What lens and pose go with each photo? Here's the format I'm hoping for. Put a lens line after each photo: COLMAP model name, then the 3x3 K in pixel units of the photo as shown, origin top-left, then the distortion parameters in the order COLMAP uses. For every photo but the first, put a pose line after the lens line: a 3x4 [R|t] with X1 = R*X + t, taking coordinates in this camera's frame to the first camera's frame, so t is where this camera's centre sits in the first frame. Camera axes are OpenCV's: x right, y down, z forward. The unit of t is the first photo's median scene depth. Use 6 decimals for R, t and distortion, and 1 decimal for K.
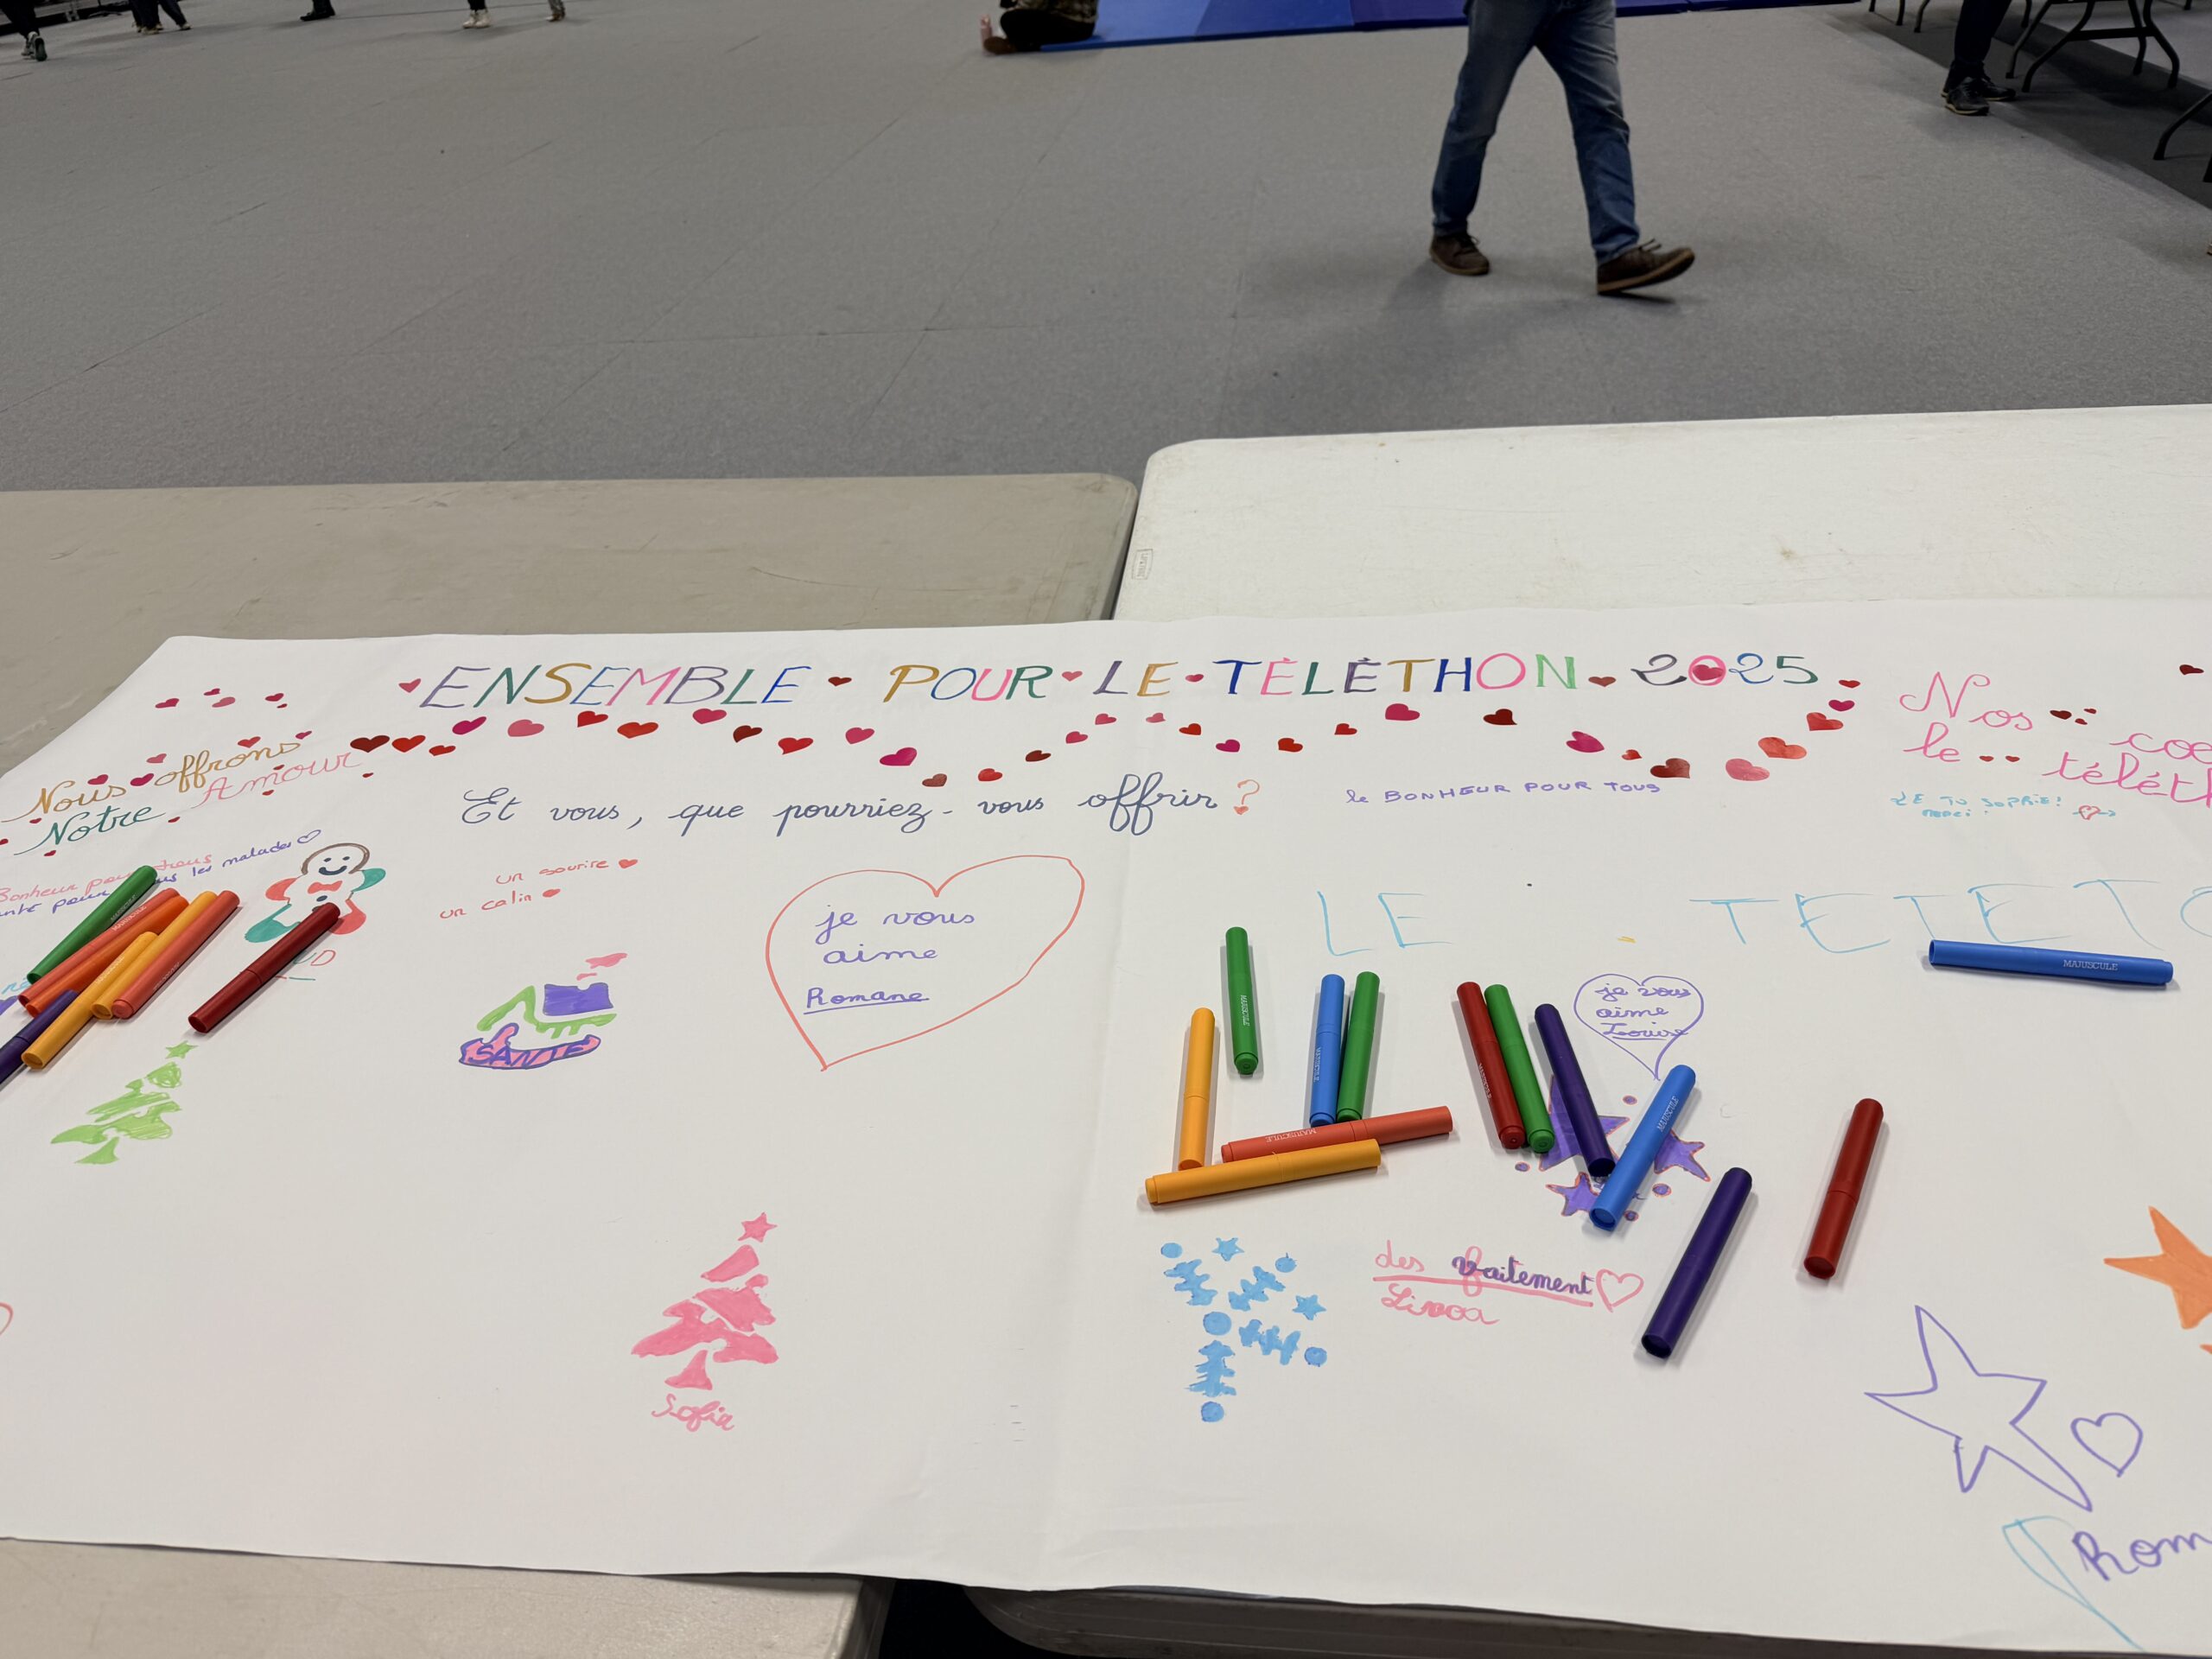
lens RADIAL K [[1540.1, 0, 1106.0], [0, 1540.1, 829.5], [0, 0, 1]] dist [0.092508, -0.128892]
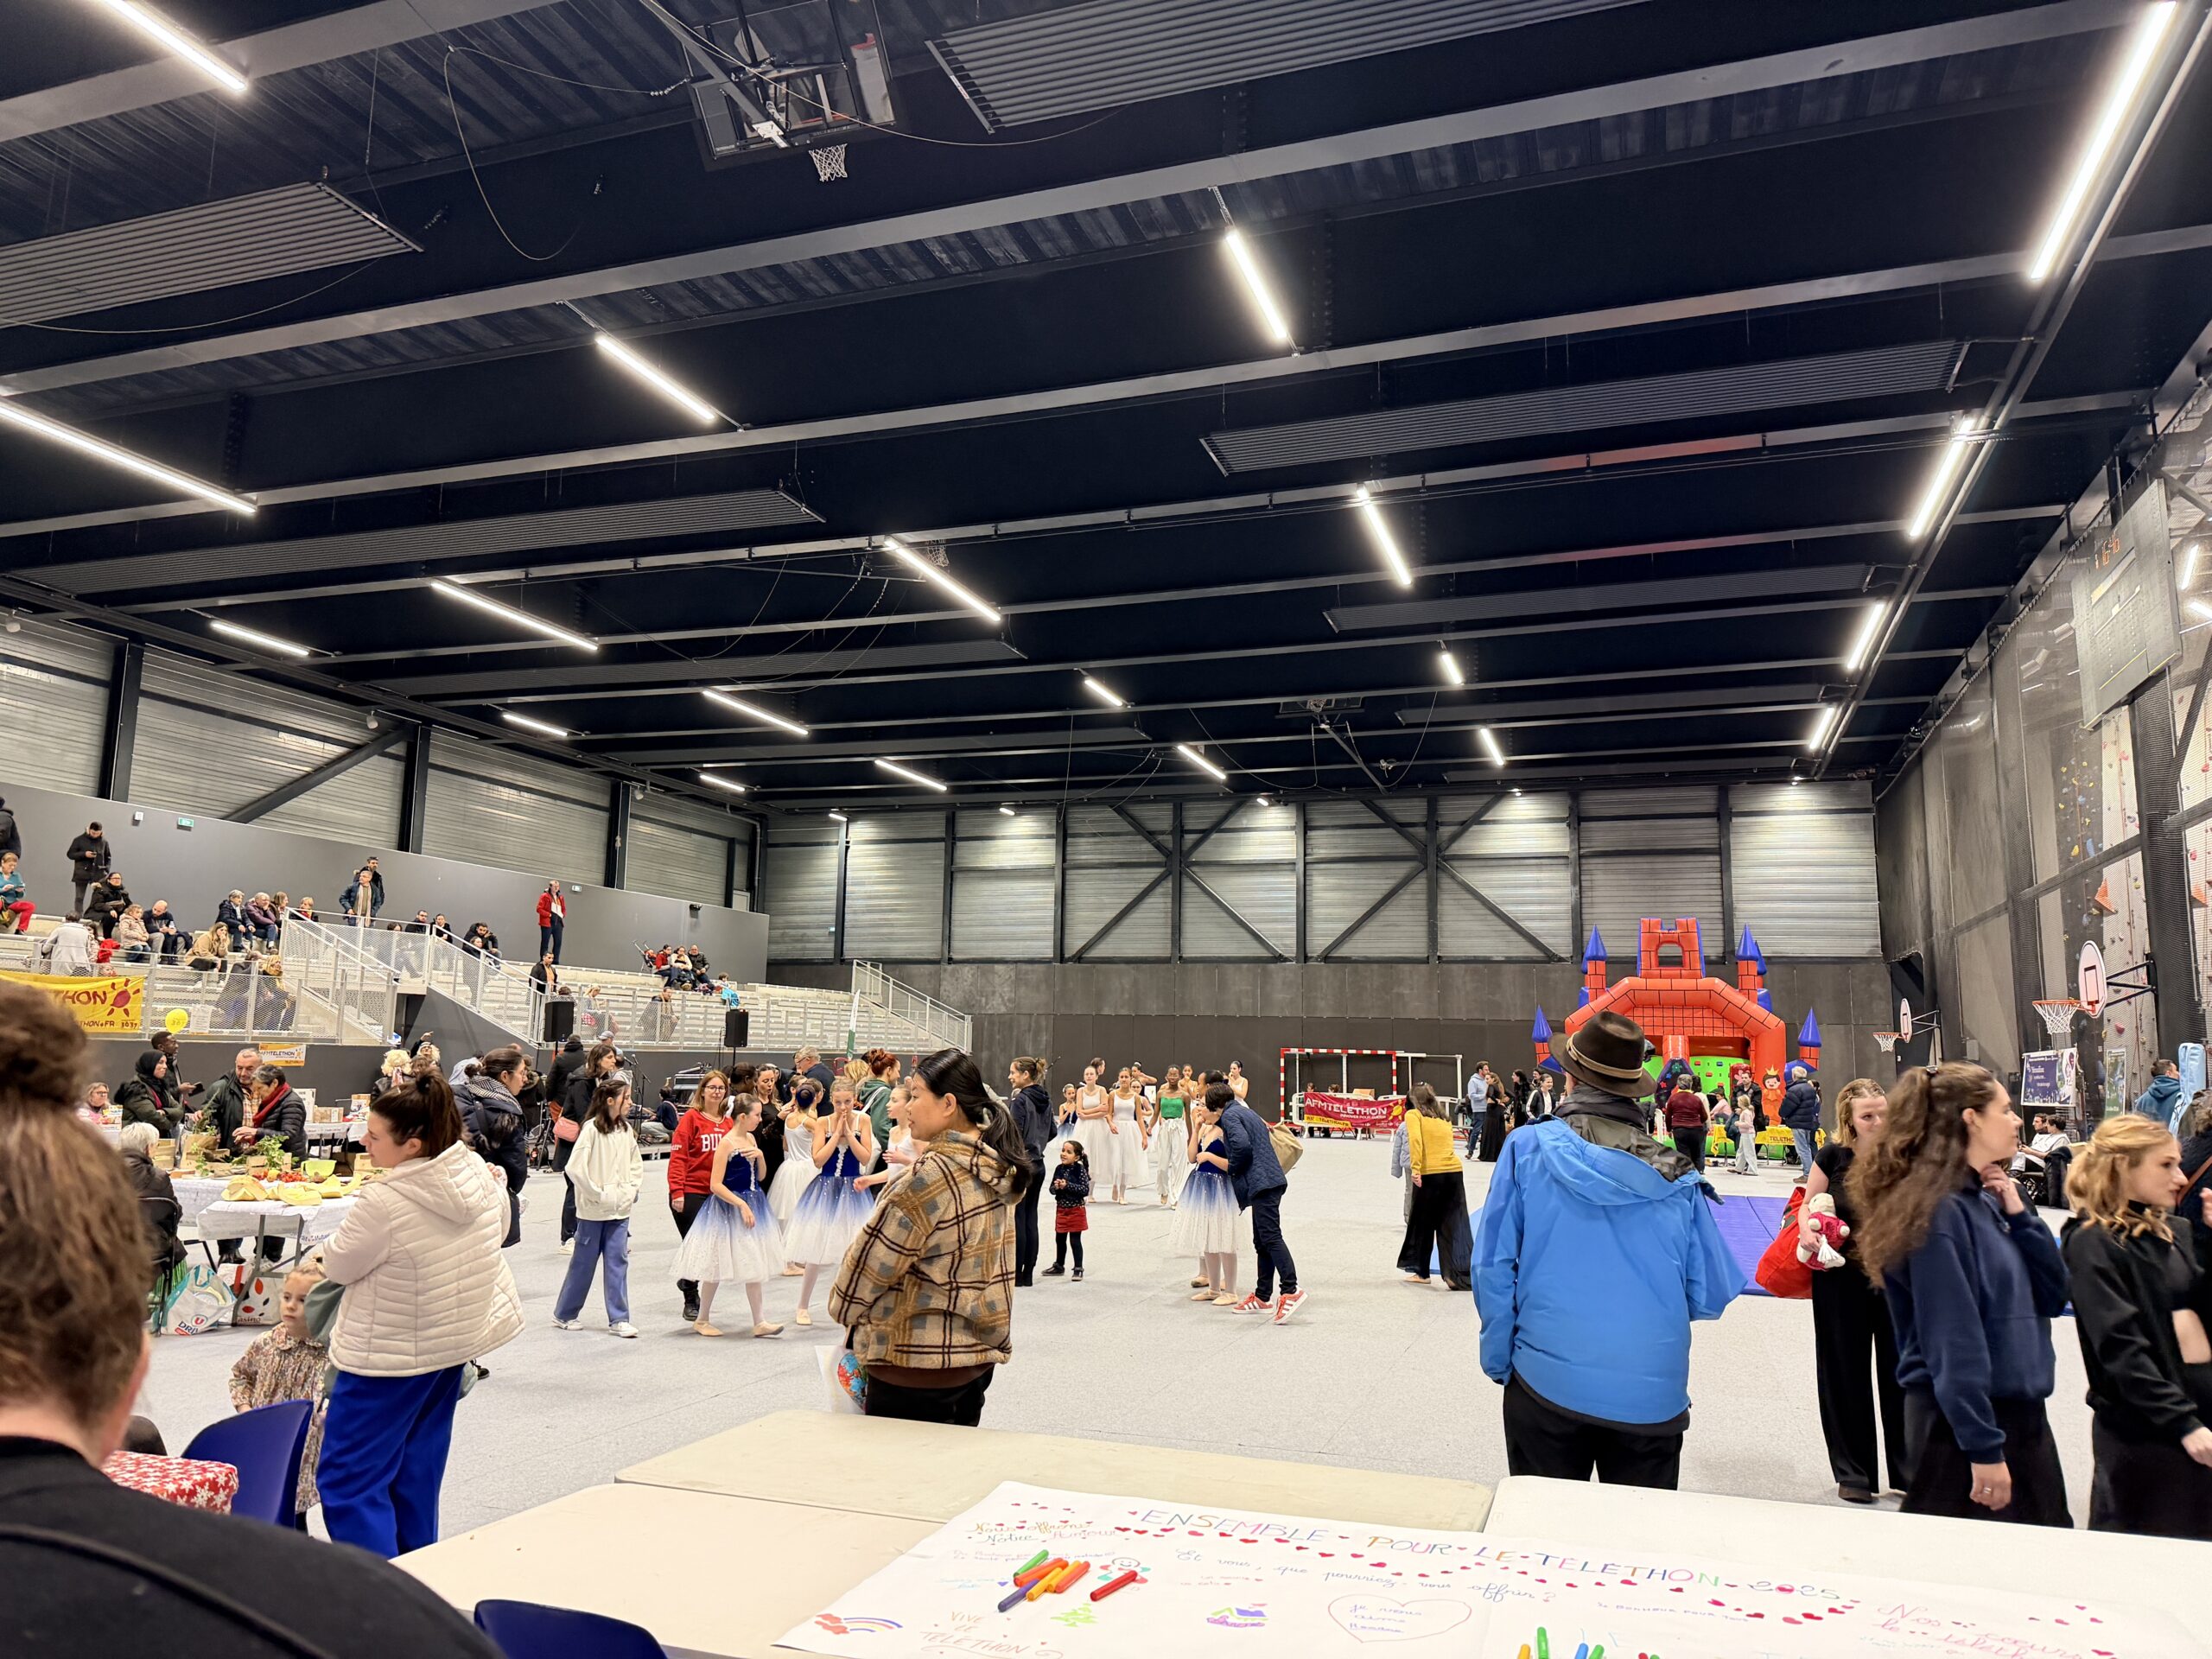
lens RADIAL K [[1540.1, 0, 1106.0], [0, 1540.1, 829.5], [0, 0, 1]] dist [0.092508, -0.128892]
pose [[0.971578, 0.054792, -0.230290, -0.061098], [-0.194688, 0.738354, -0.645702, 0.683659], [0.134656, 0.672184, 0.728036, -1.315903]]
